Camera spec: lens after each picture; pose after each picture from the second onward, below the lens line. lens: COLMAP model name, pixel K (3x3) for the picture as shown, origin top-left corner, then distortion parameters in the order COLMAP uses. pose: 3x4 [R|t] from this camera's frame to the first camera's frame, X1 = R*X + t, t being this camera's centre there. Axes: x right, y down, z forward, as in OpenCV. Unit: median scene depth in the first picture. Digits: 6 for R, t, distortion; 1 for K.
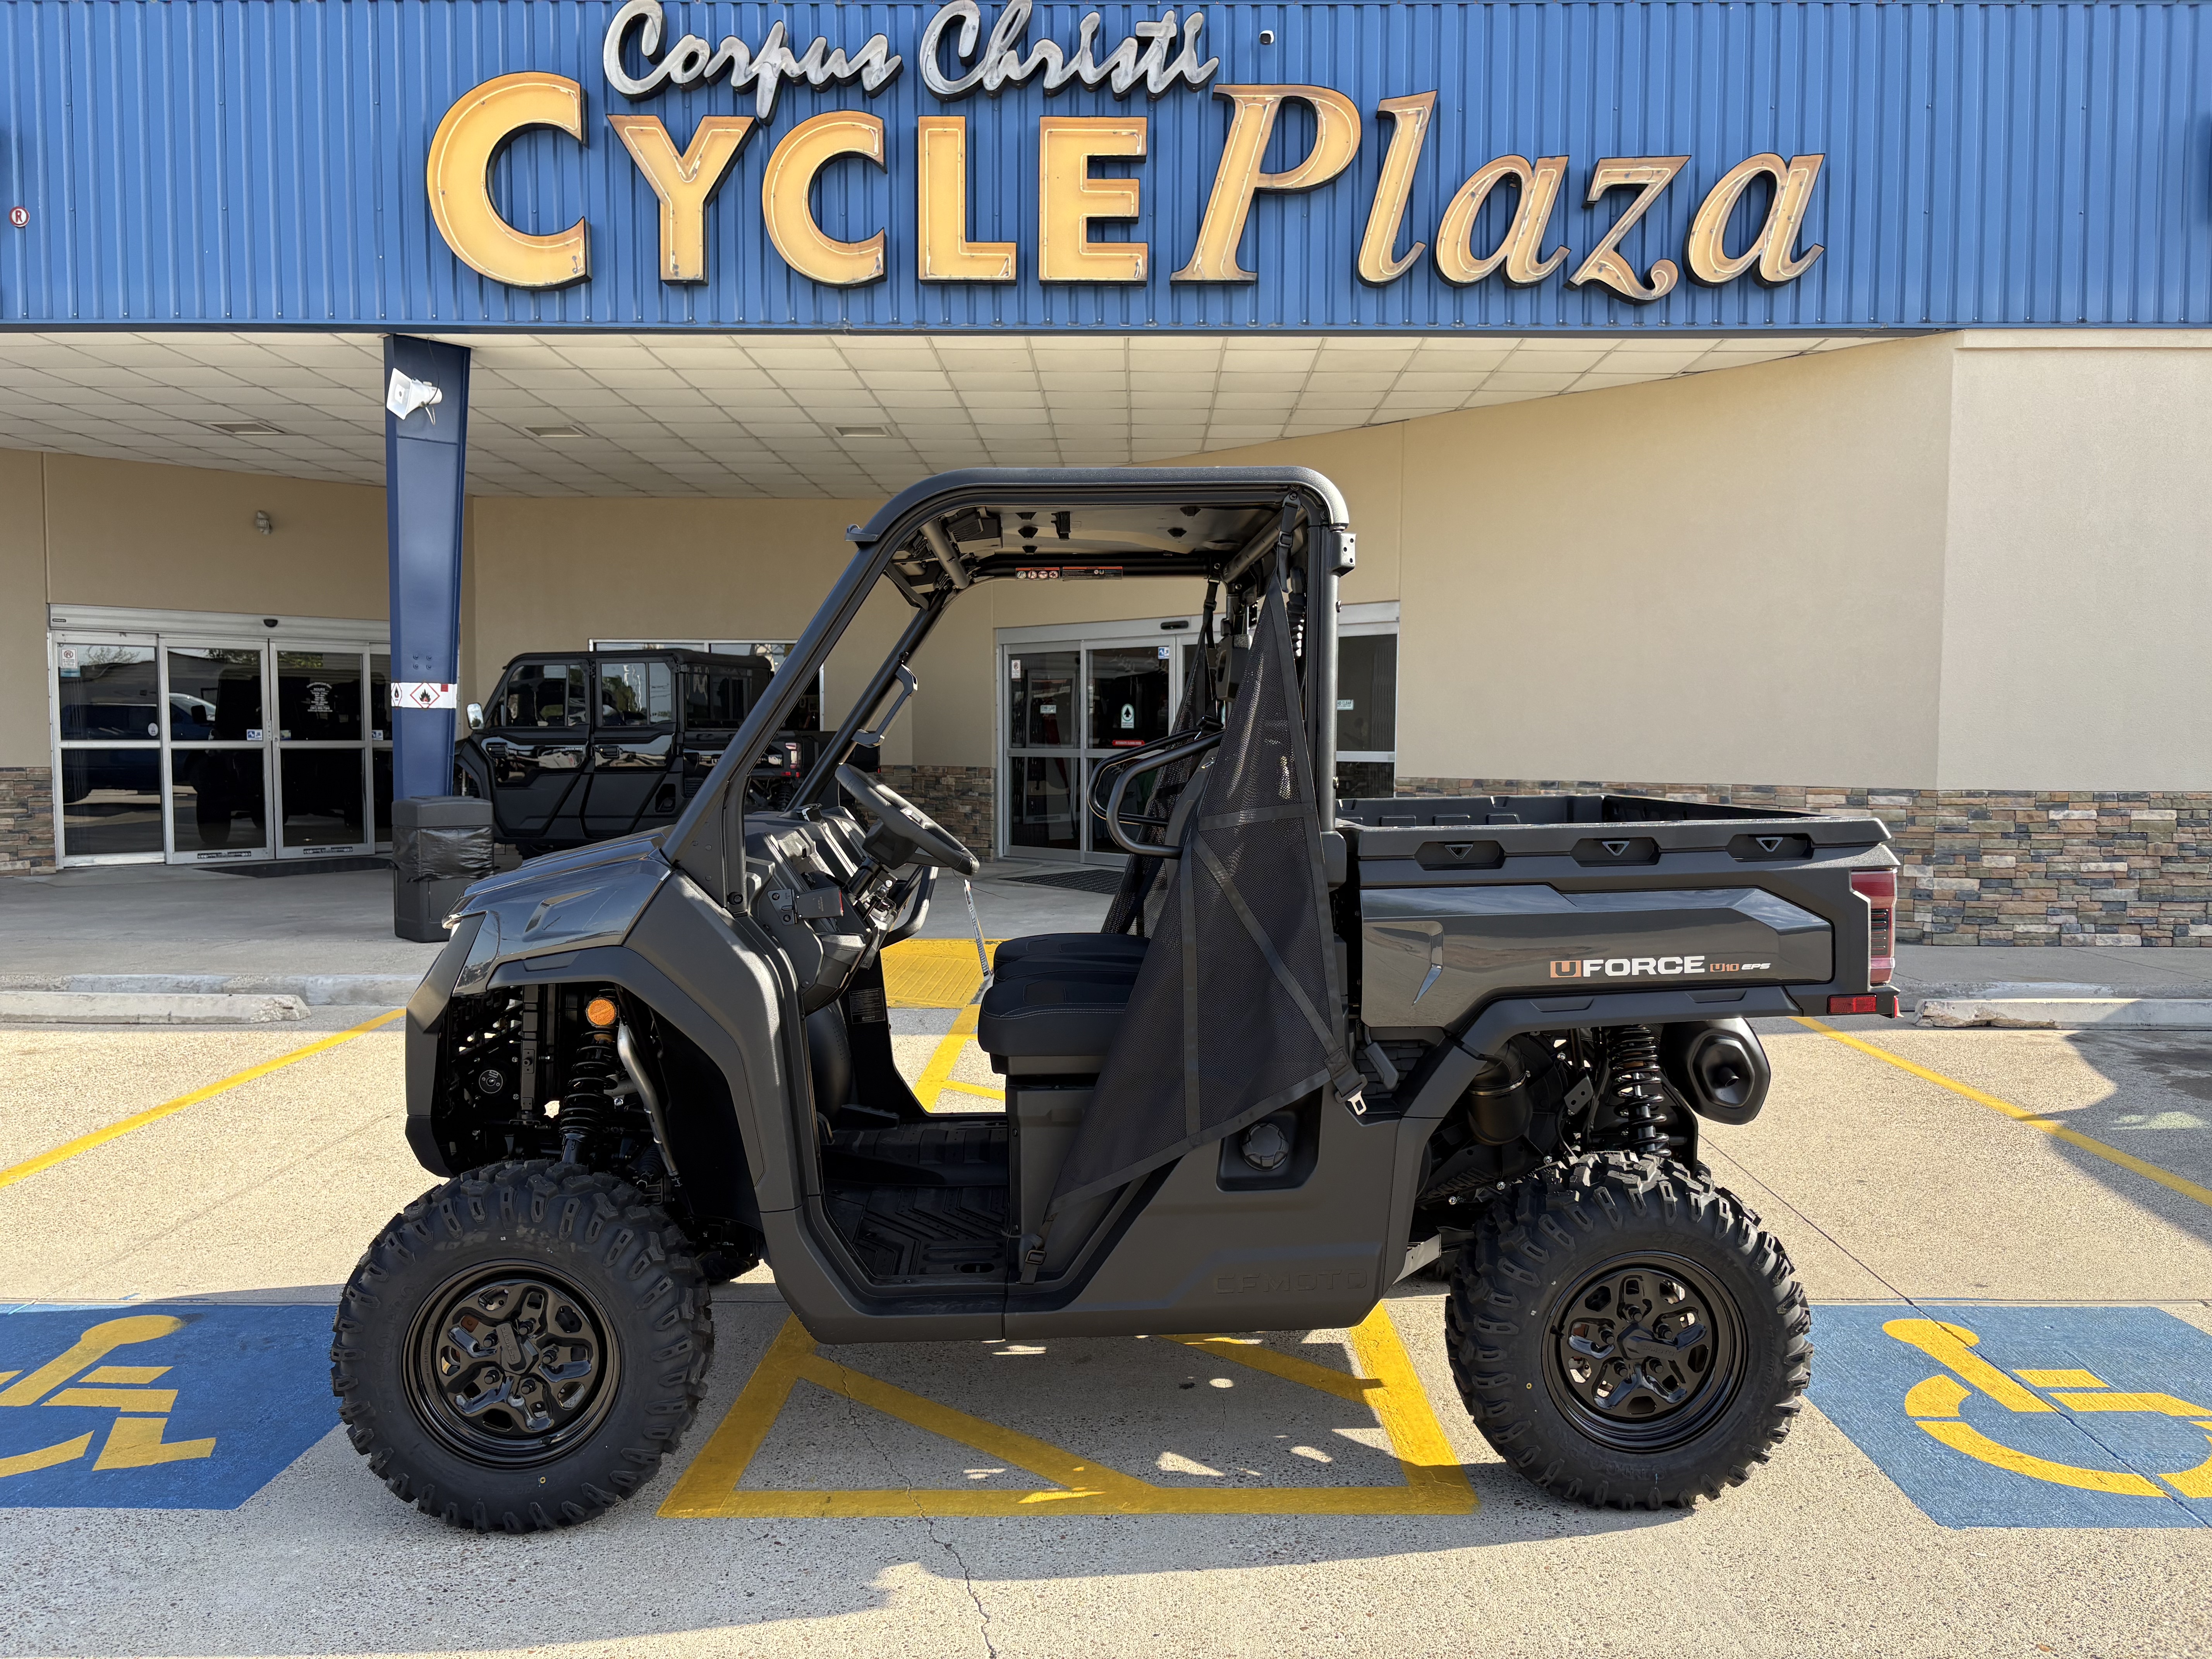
lens RADIAL K [[1672.3, 0, 1110.0], [0, 1672.3, 829.9], [0, 0, 1]] dist [0.027414, -0.005620]
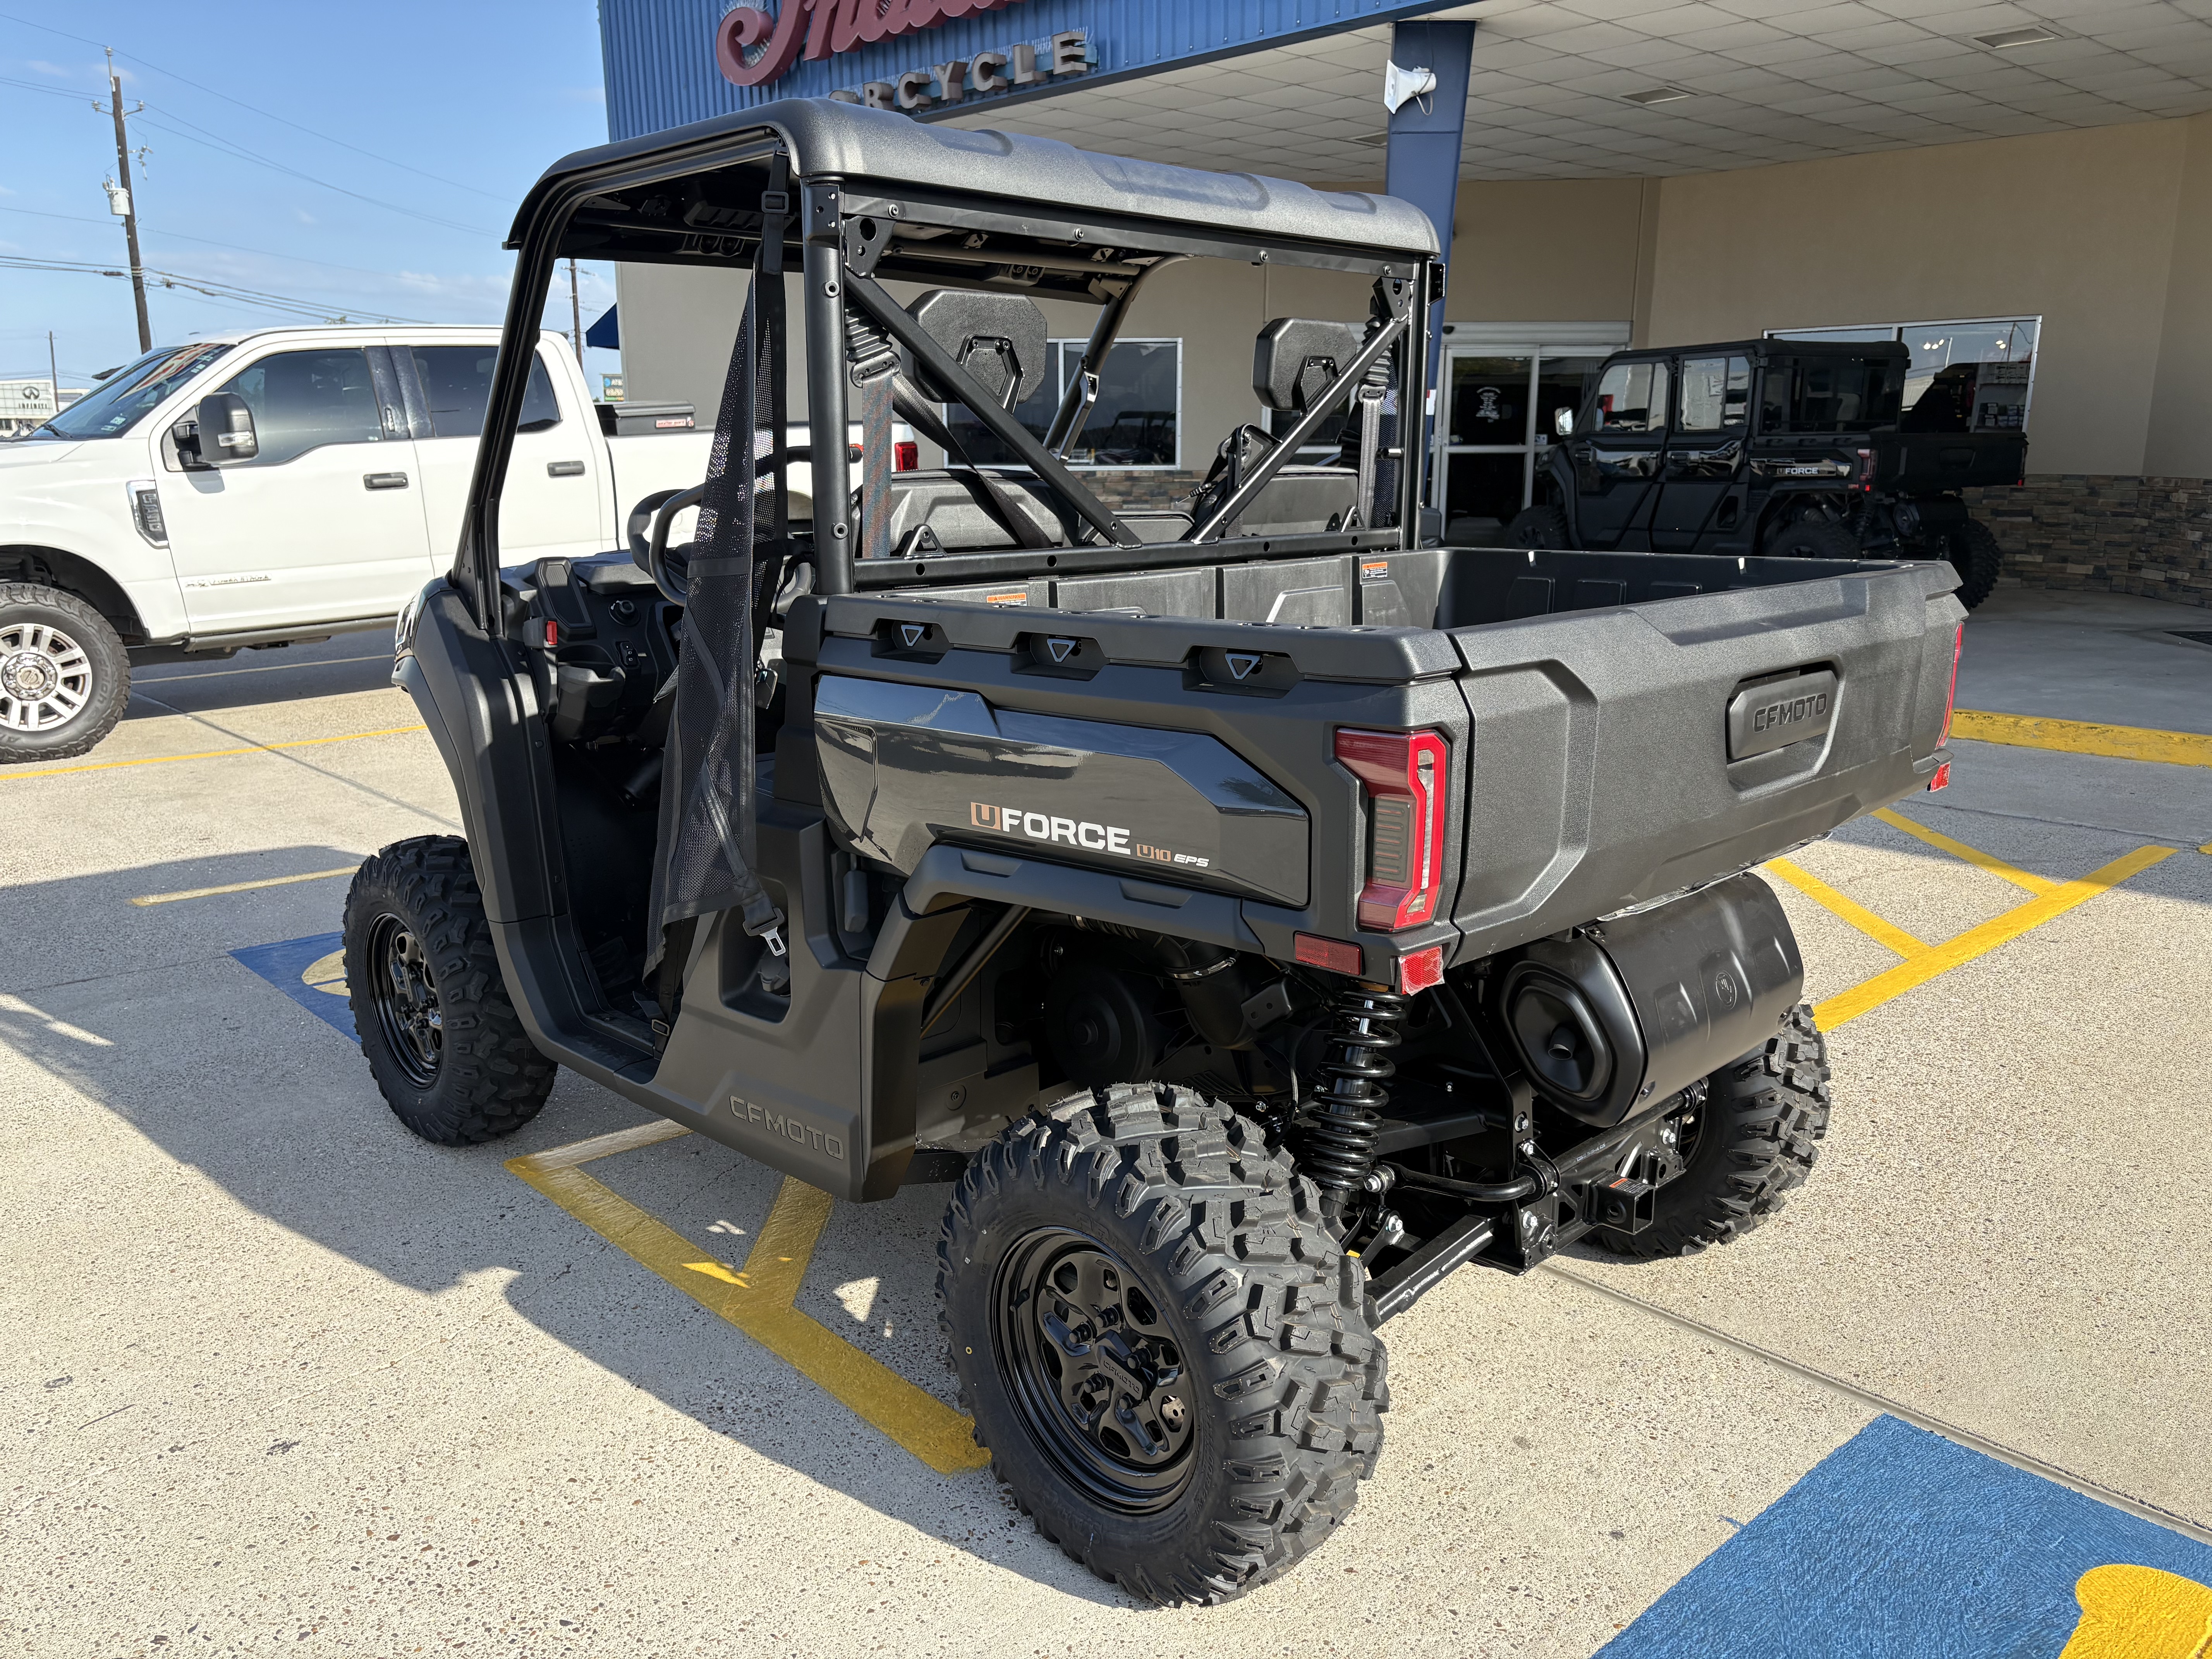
lens RADIAL K [[1672.3, 0, 1110.0], [0, 1672.3, 829.9], [0, 0, 1]] dist [0.027414, -0.005620]
pose [[0.689004, 0.164518, -0.705838, 0.240868], [-0.039372, 0.980954, 0.190210, -0.013612], [0.723688, -0.103265, 0.682358, 0.170229]]
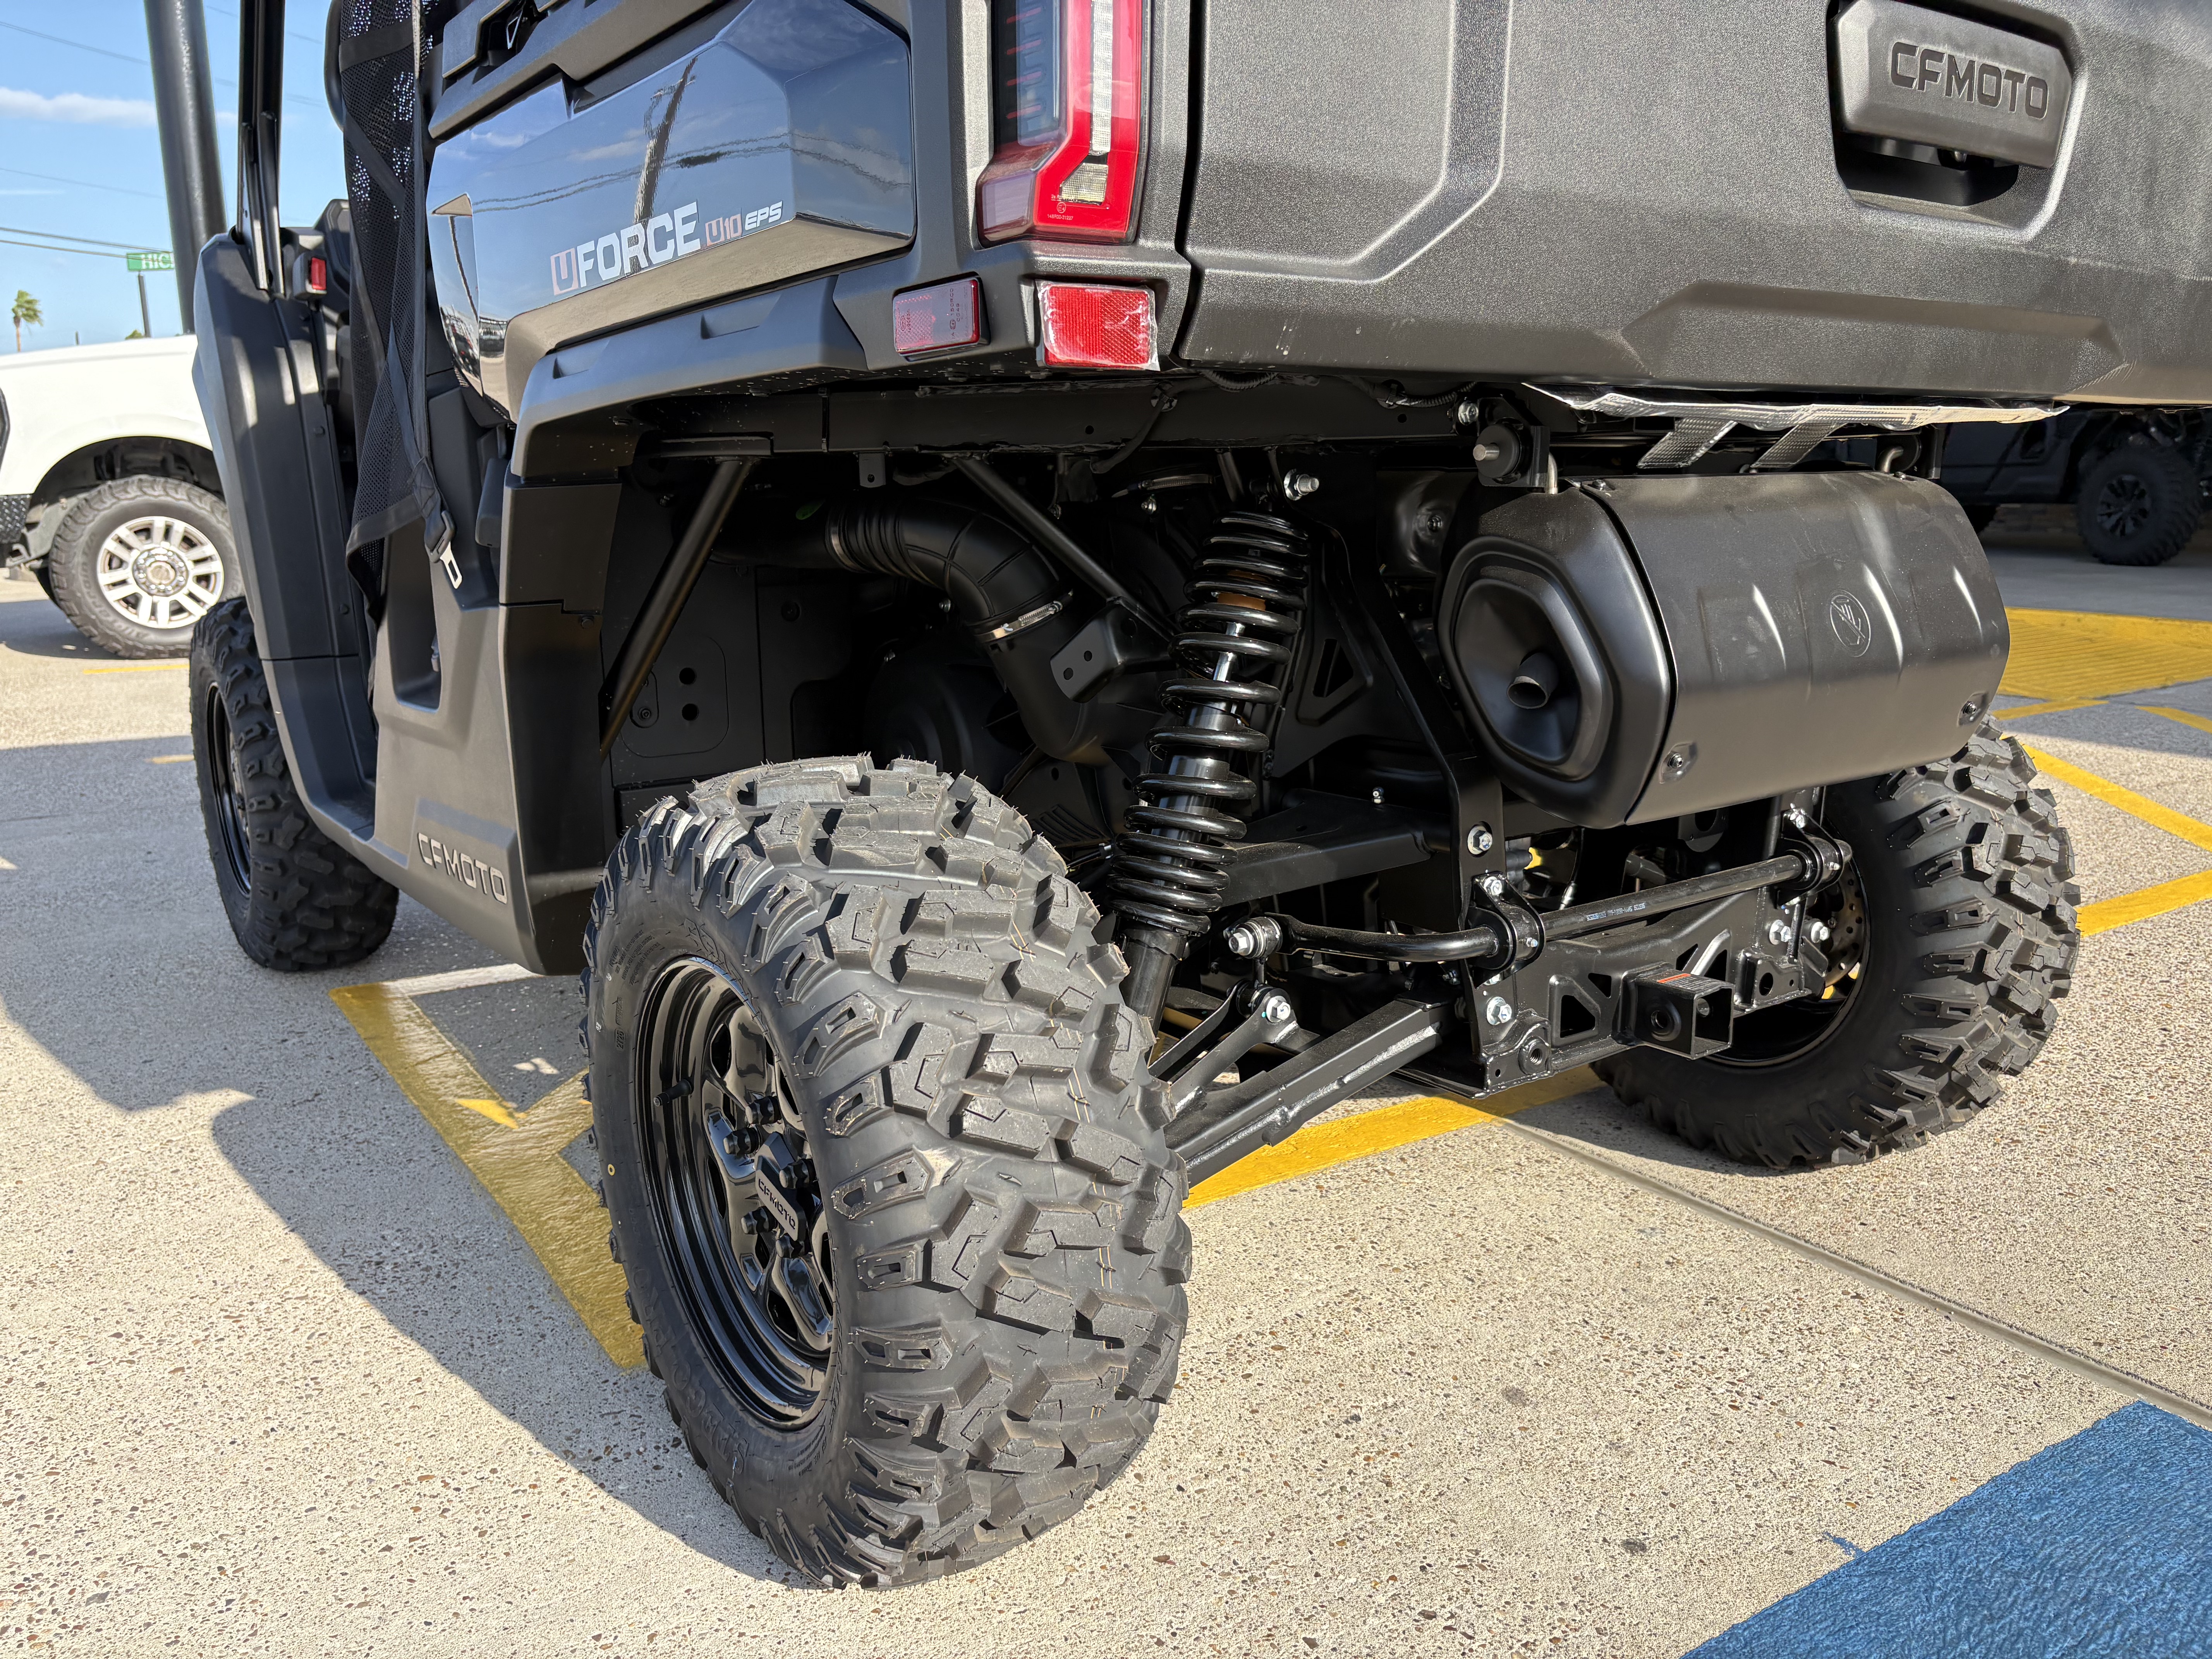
lens RADIAL K [[1681.8, 0, 1096.7], [0, 1681.8, 829.8], [0, 0, 1]] dist [0.045762, -0.052251]
pose [[0.564156, 0.174051, -0.807115, 0.218106], [-0.039096, 0.982064, 0.184451, 0.041928], [0.824742, -0.072504, 0.560842, 0.259779]]
